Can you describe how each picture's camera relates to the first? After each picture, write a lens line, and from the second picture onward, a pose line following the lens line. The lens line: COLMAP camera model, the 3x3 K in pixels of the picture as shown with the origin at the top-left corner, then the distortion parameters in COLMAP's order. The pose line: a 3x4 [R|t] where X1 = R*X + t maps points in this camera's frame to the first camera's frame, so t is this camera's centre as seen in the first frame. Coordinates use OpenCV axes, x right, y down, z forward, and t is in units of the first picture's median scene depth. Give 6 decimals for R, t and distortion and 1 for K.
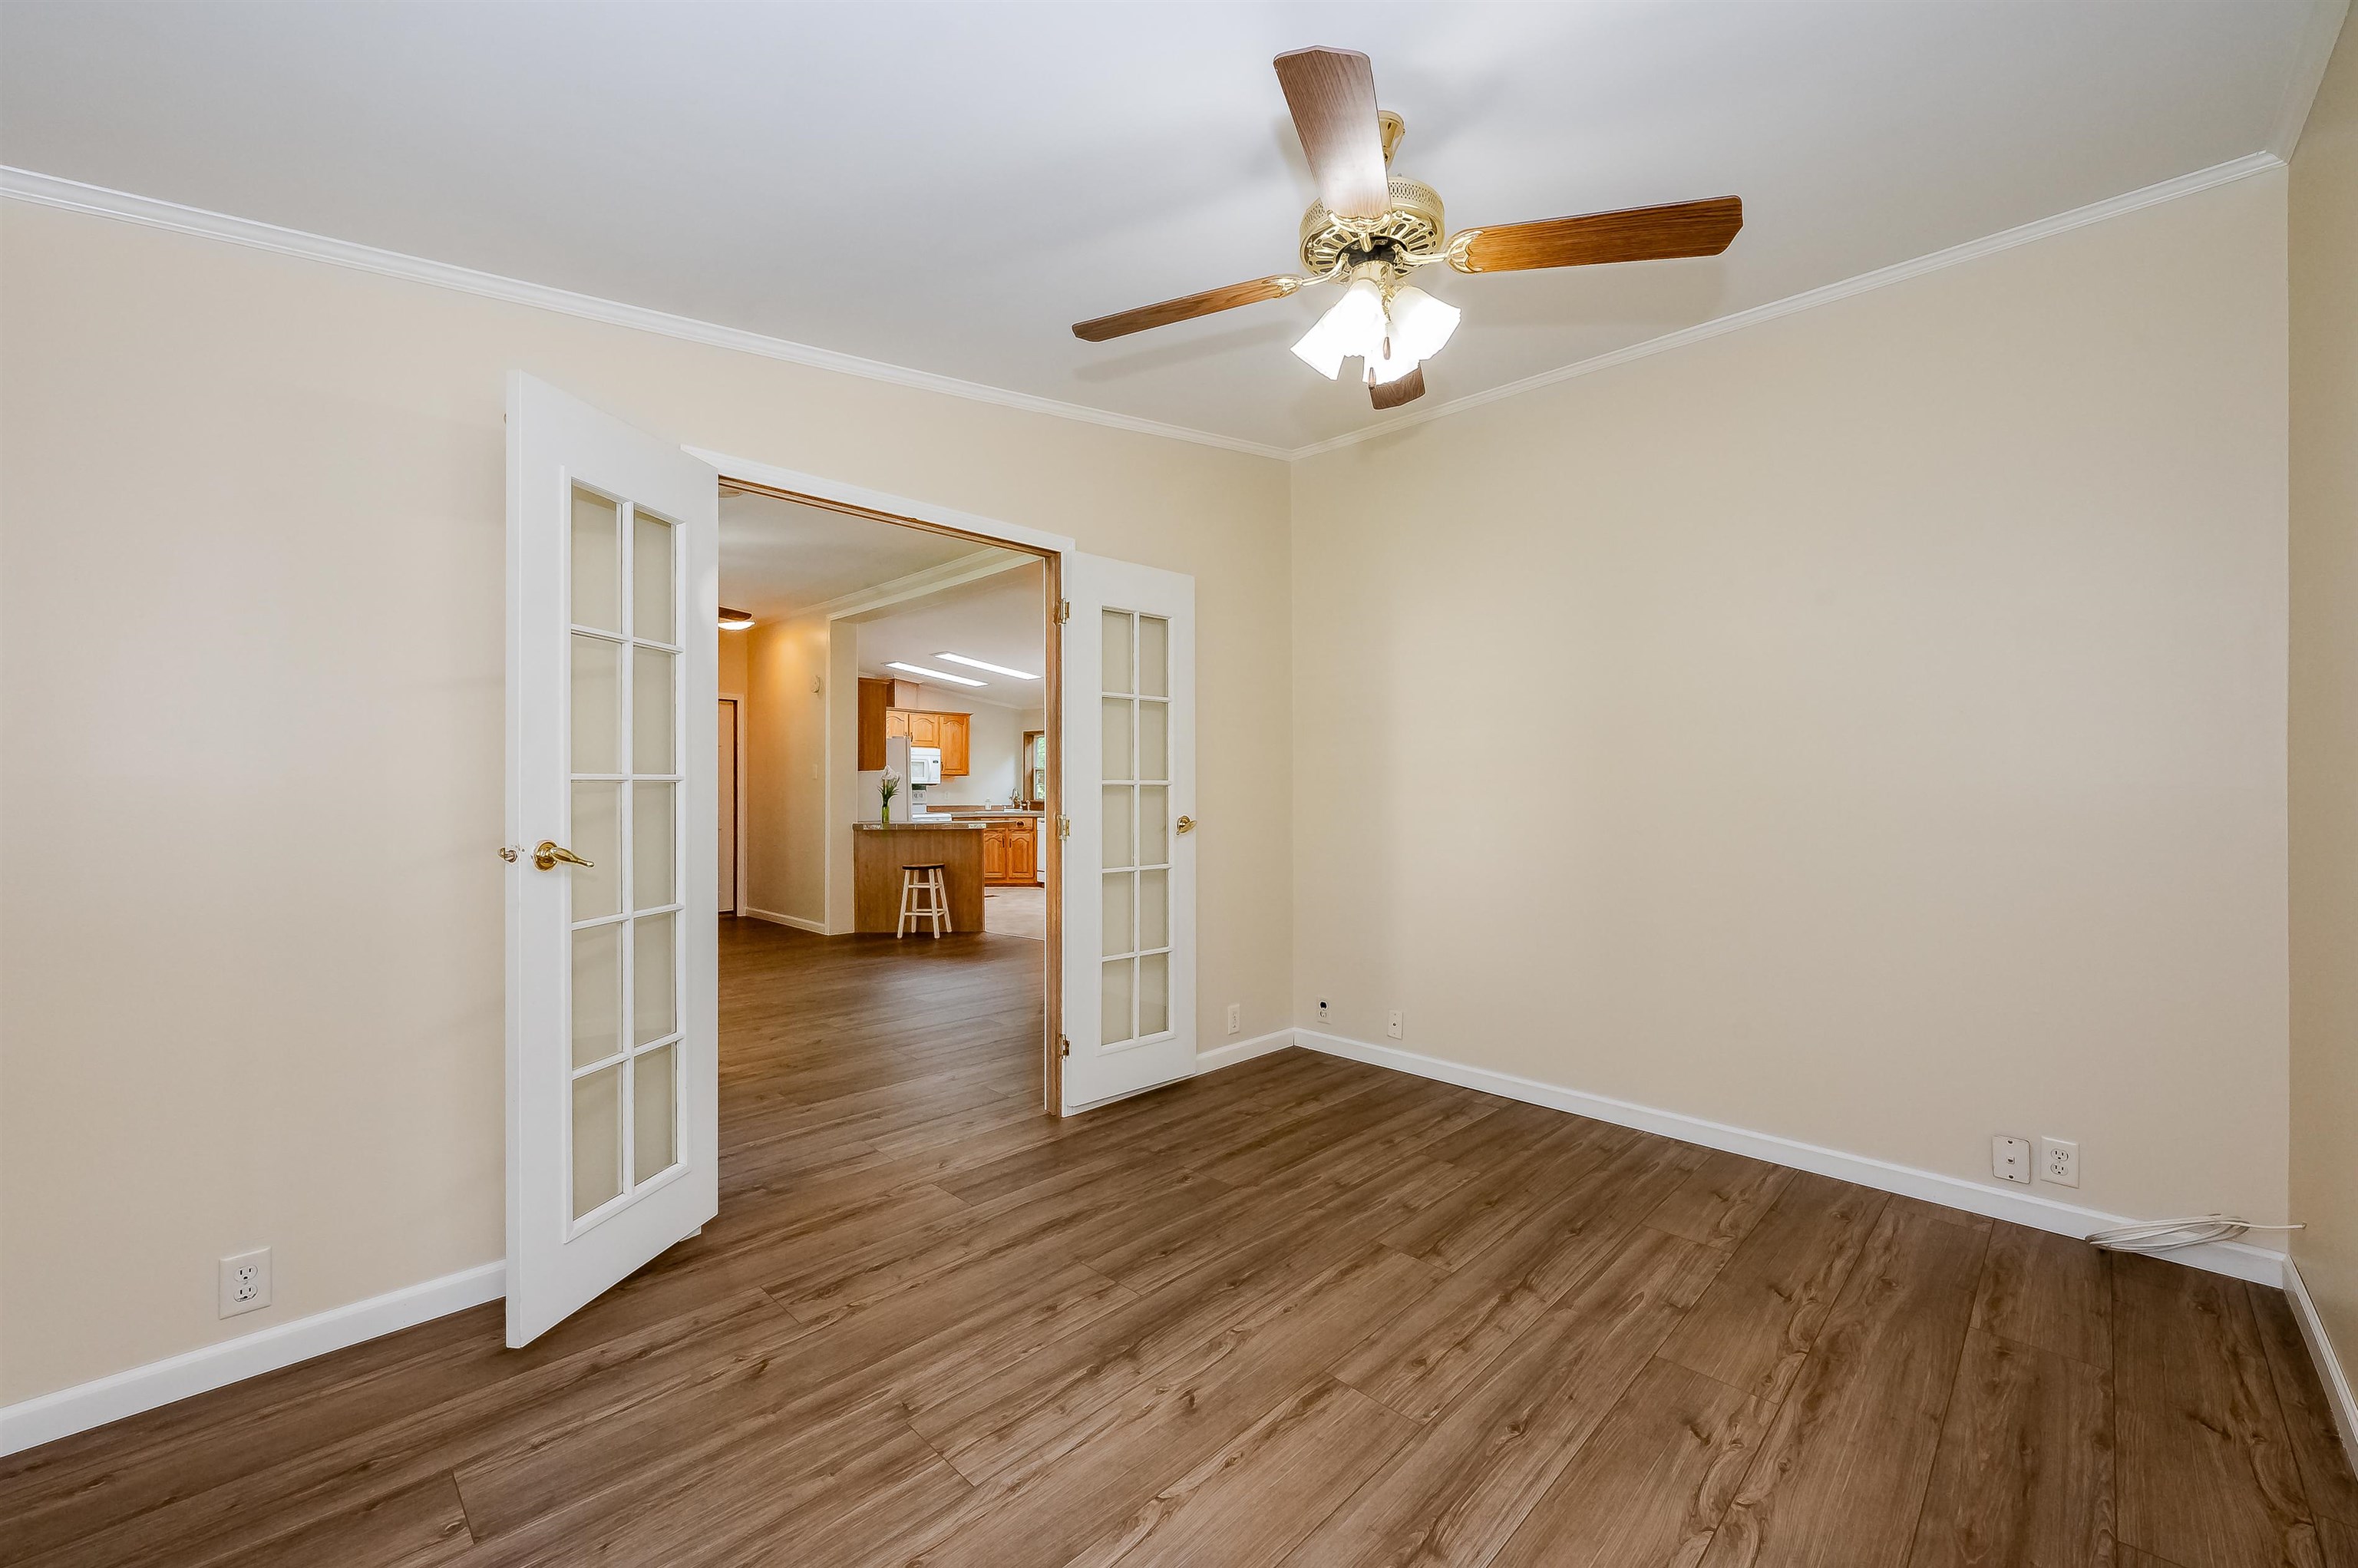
lens RADIAL K [[944.7, 0, 1179.0], [0, 944.7, 784.0], [0, 0, 1]] dist [-0.000579, -0.000225]
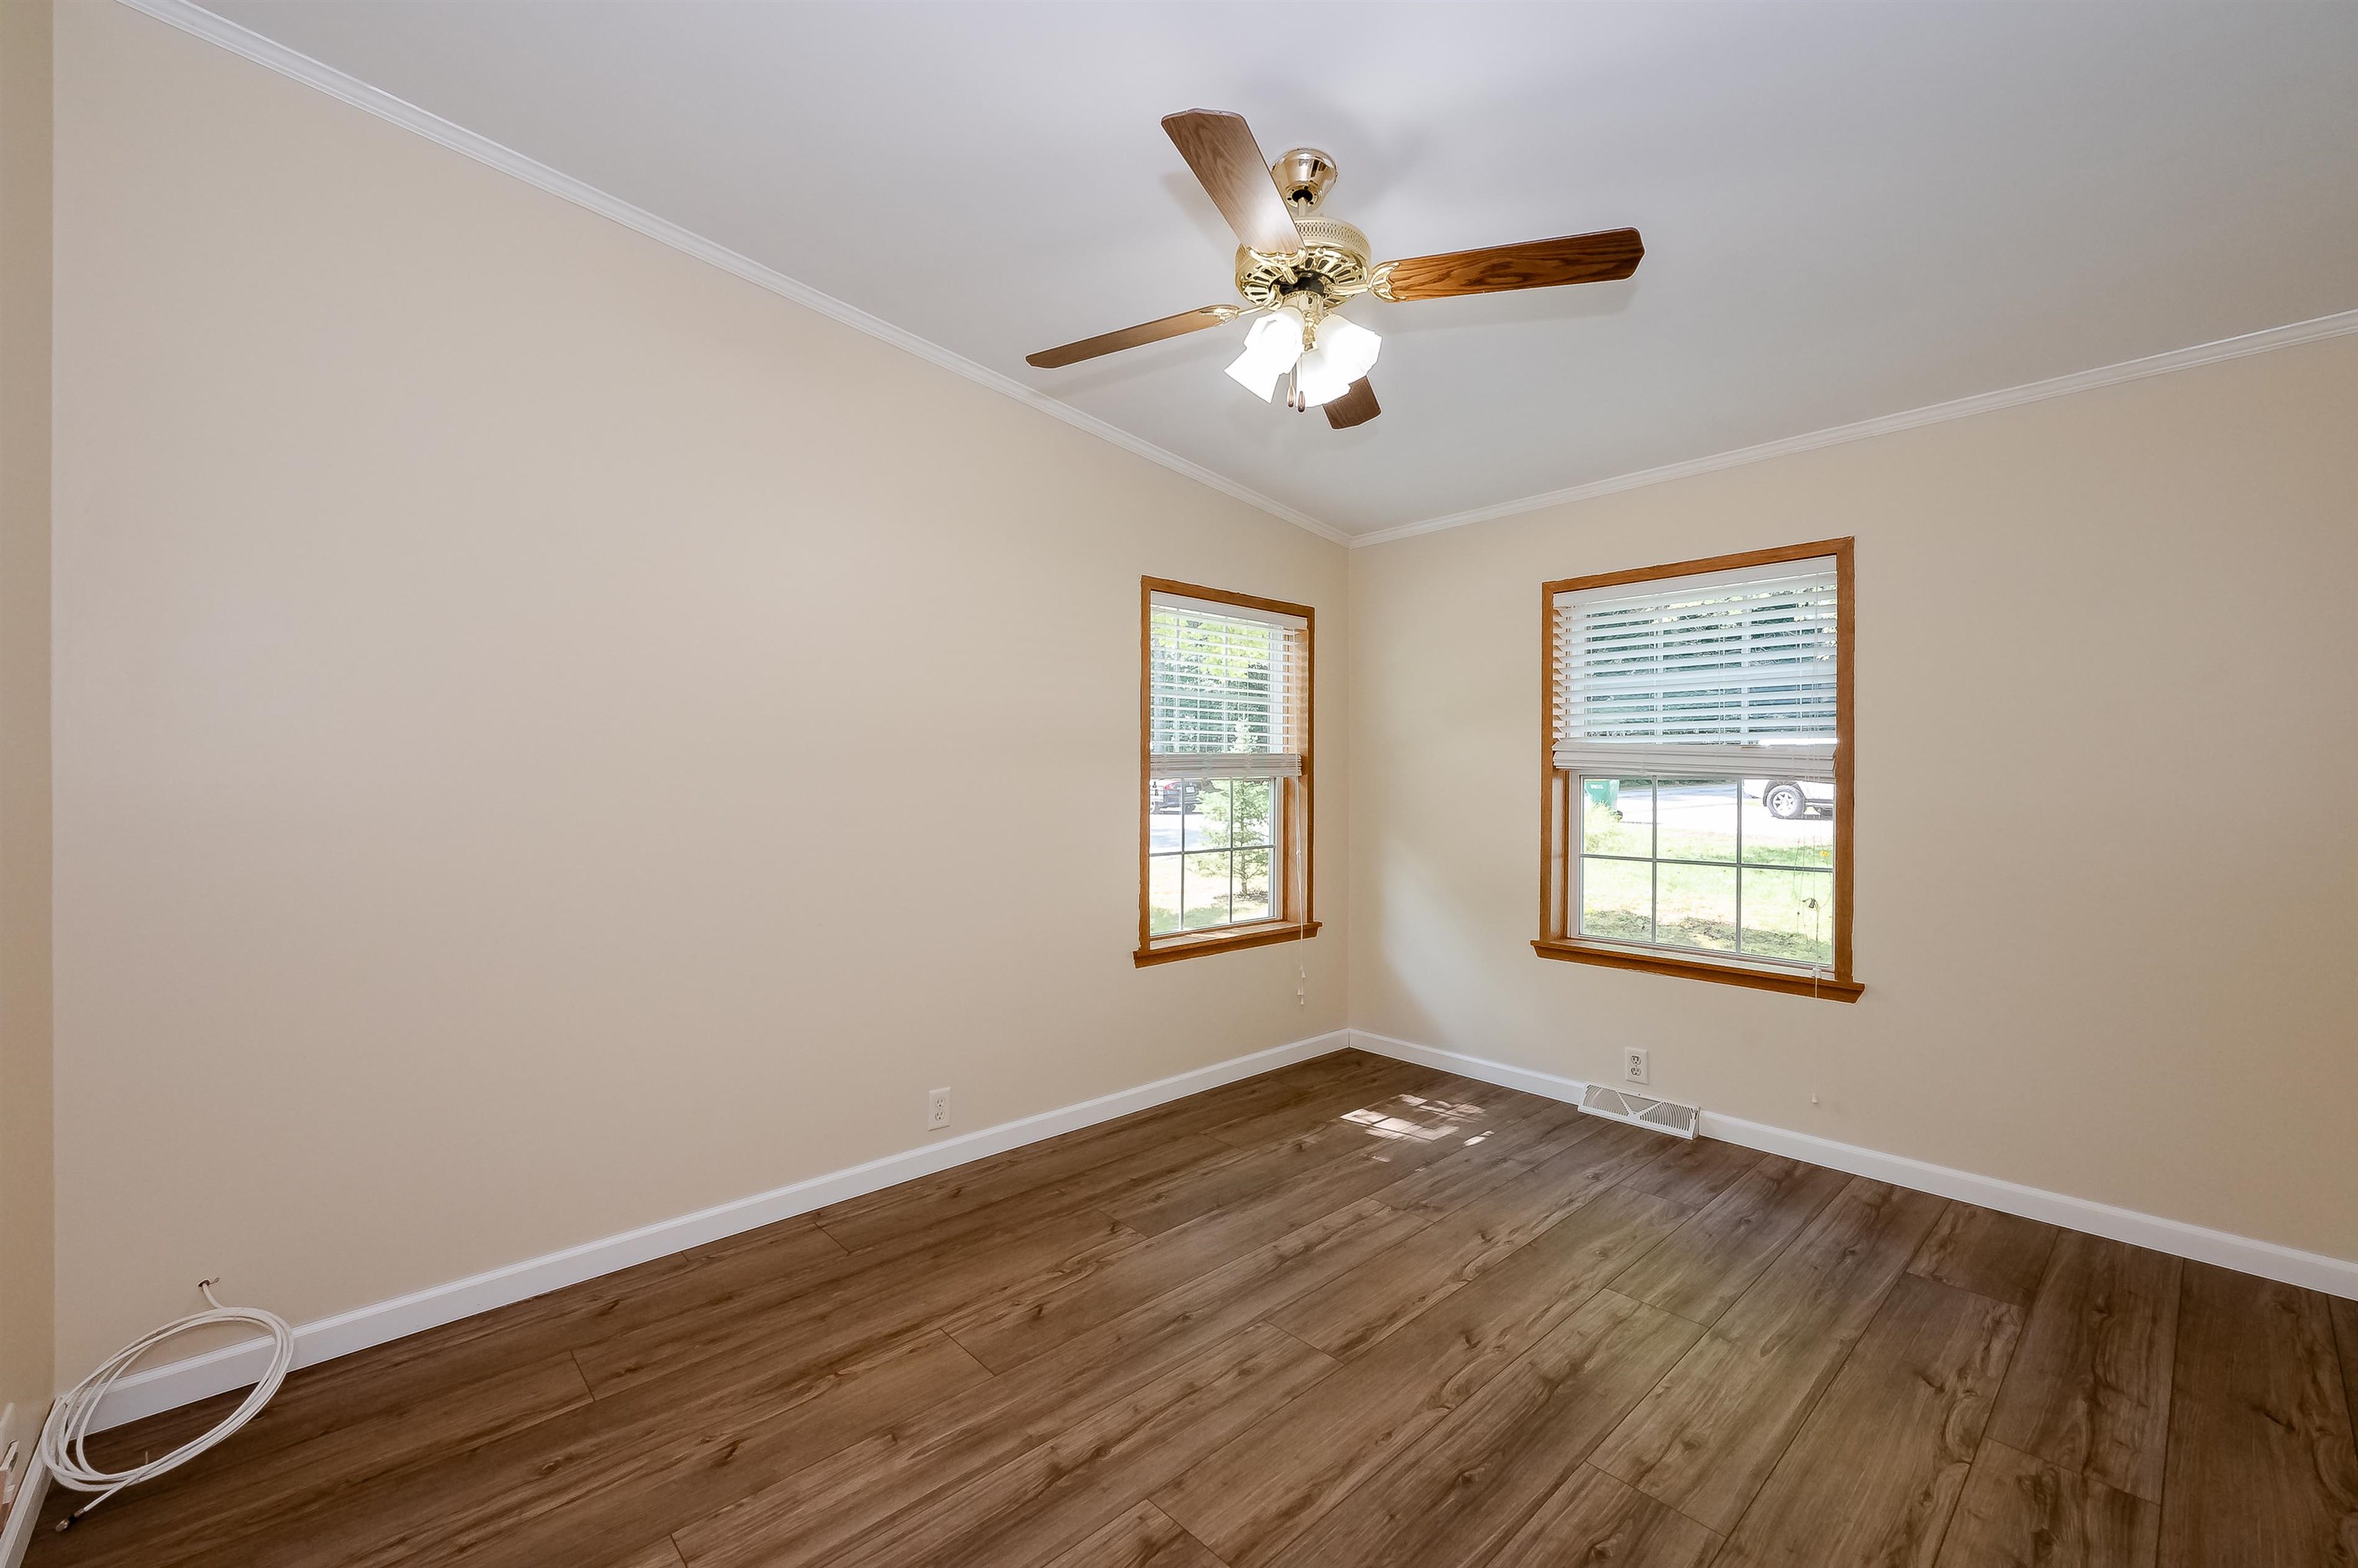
lens RADIAL K [[944.7, 0, 1179.0], [0, 944.7, 784.0], [0, 0, 1]] dist [-0.000579, -0.000225]
pose [[-0.998430, -0.002278, 0.055970, 0.271065], [-0.001976, 0.999983, 0.005453, 0.000171], [-0.055981, 0.005334, -0.998418, 1.980208]]
